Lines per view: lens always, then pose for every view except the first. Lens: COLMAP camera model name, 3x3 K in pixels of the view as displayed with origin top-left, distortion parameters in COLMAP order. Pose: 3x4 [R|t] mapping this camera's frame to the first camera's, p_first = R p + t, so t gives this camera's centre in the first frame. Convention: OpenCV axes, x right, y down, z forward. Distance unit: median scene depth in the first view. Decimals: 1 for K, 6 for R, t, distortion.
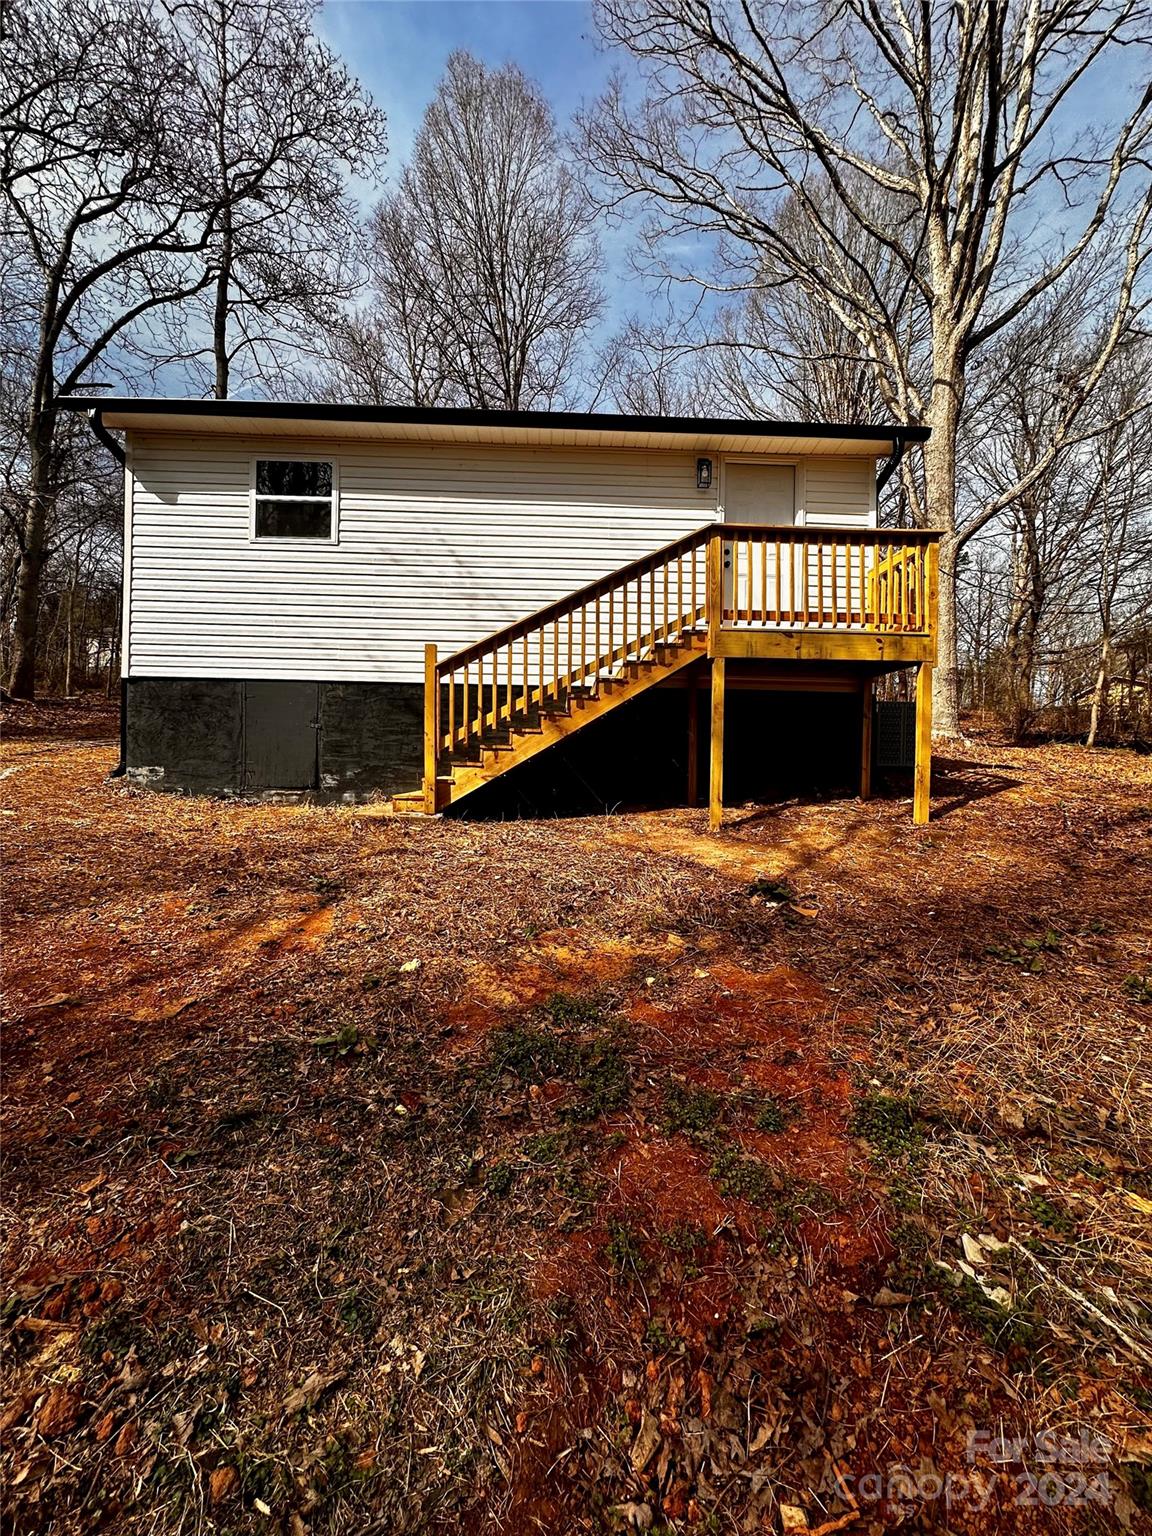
lens RADIAL K [[615.4, 0, 576.0], [0, 615.4, 768.0], [0, 0, 1]] dist [-0.002194, 0.000551]
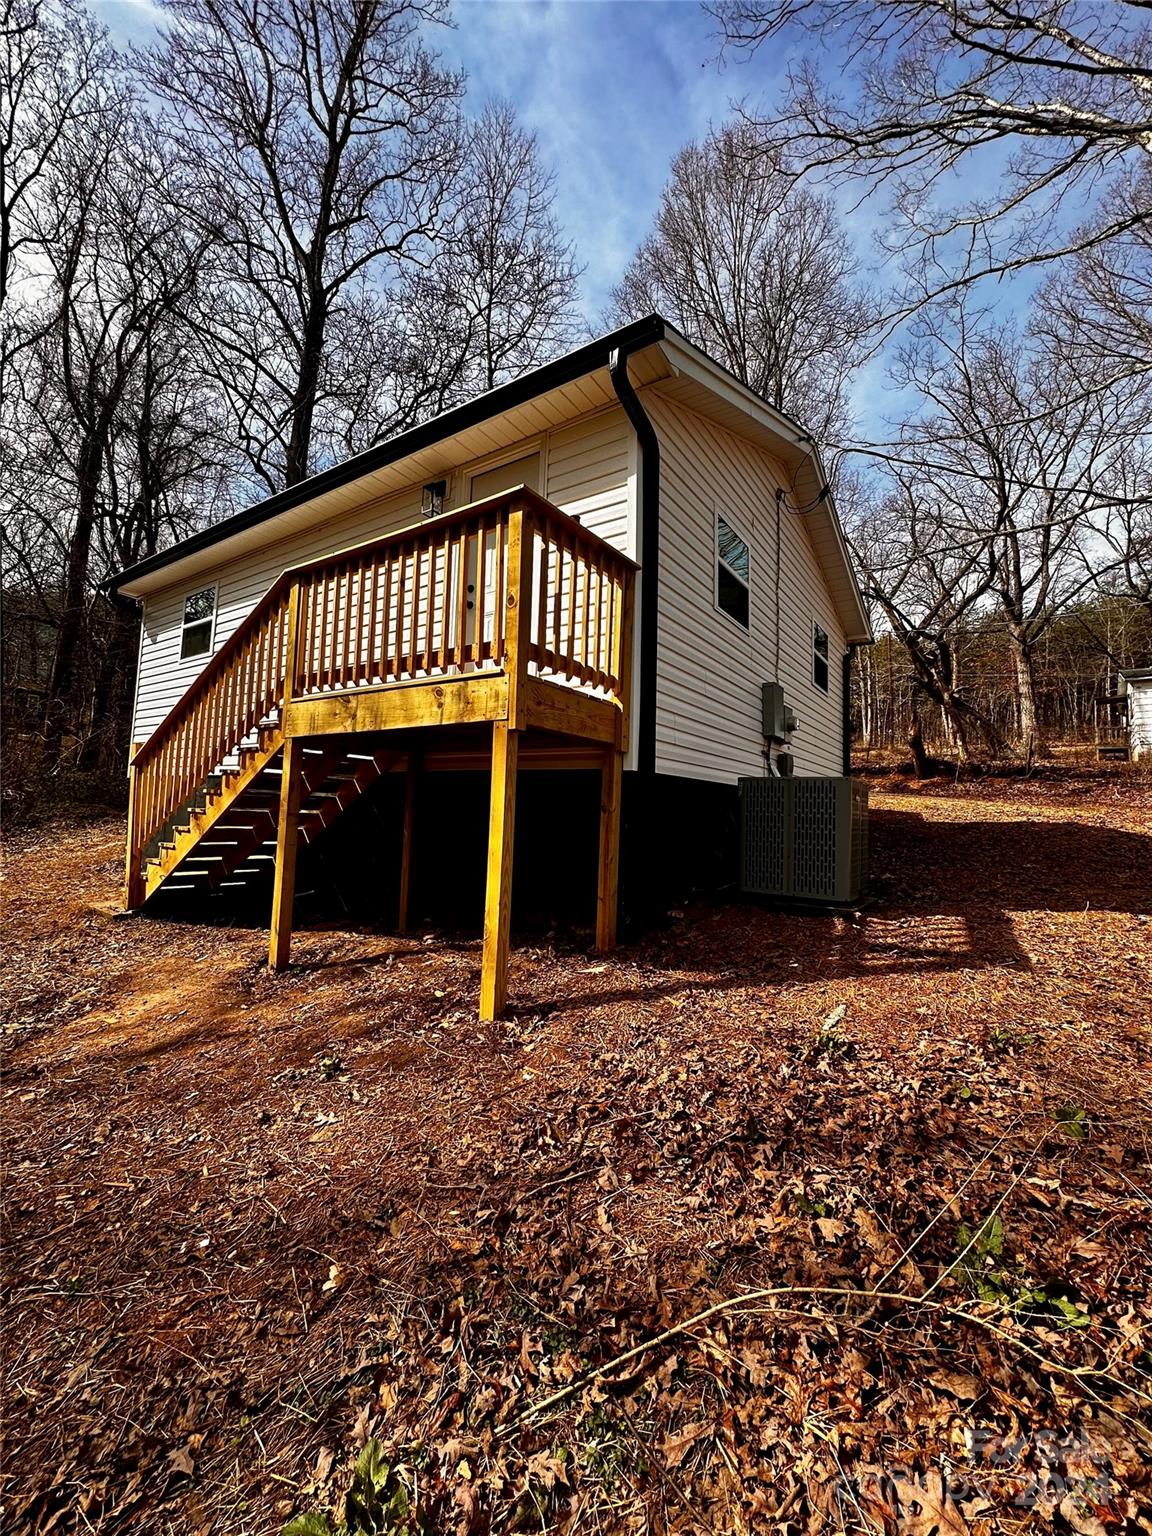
lens RADIAL K [[615.4, 0, 576.0], [0, 615.4, 768.0], [0, 0, 1]] dist [-0.002194, 0.000551]
pose [[0.801206, -0.033927, -0.597426, 0.954938], [-0.028504, 0.995094, -0.094736, -0.080125], [0.597709, 0.092932, 0.796308, 0.604003]]
